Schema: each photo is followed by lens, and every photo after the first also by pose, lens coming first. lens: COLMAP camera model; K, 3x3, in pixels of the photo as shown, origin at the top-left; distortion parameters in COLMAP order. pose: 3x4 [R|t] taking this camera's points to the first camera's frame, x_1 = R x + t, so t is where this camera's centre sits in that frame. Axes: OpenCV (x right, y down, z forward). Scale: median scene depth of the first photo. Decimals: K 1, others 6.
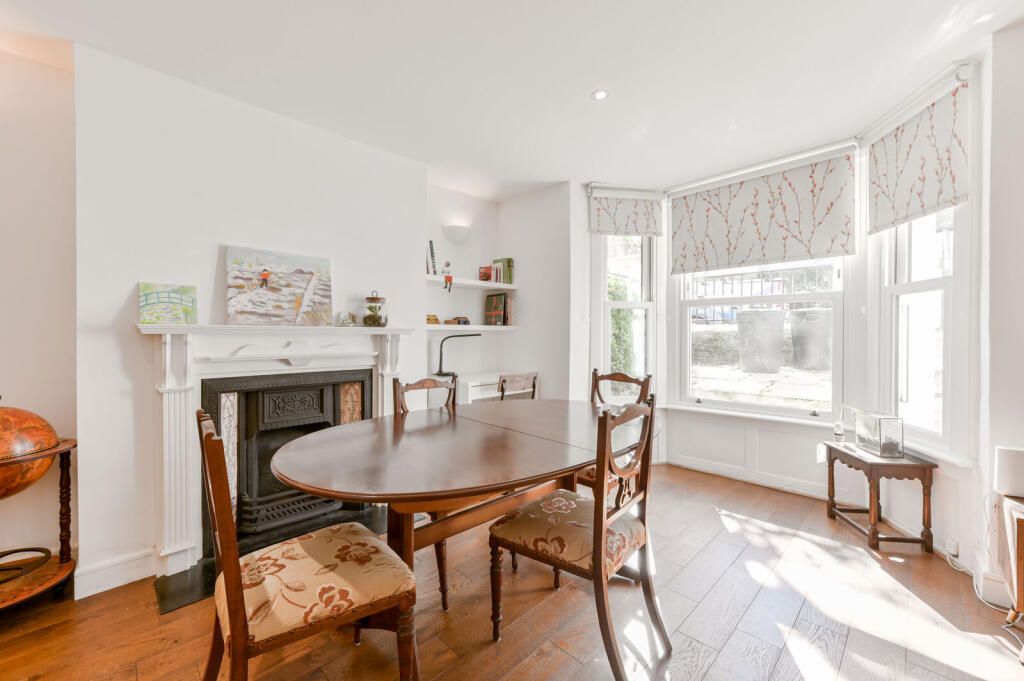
lens RADIAL K [[406.3, 0, 515.5], [0, 406.3, 337.2], [0, 0, 1]] dist [0.000271, 0.000035]
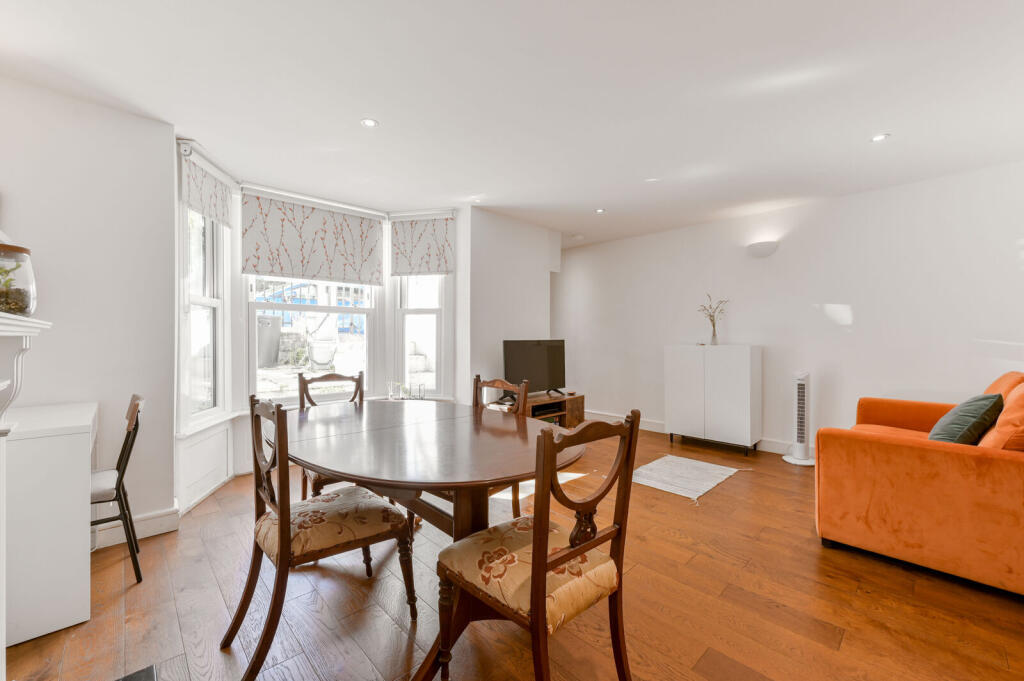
lens RADIAL K [[406.3, 0, 515.5], [0, 406.3, 337.2], [0, 0, 1]] dist [0.000271, 0.000035]
pose [[0.024318, 0.004393, 0.999695, -0.736133], [0.003935, 0.999982, -0.004490, 0.001140], [-0.999697, 0.004043, 0.024300, 0.470258]]
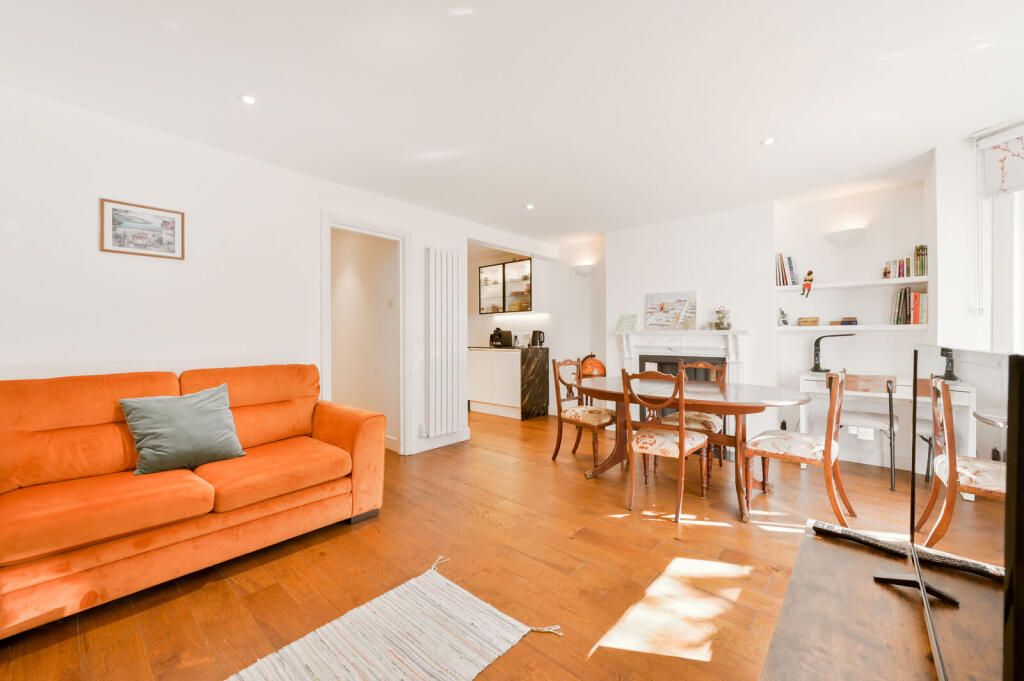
lens RADIAL K [[406.3, 0, 515.5], [0, 406.3, 337.2], [0, 0, 1]] dist [0.000271, 0.000035]
pose [[0.067659, 0.004996, -0.997696, 1.109509], [-0.004114, 0.999980, 0.004728, -0.001779], [0.997700, 0.003784, 0.067678, 0.121166]]
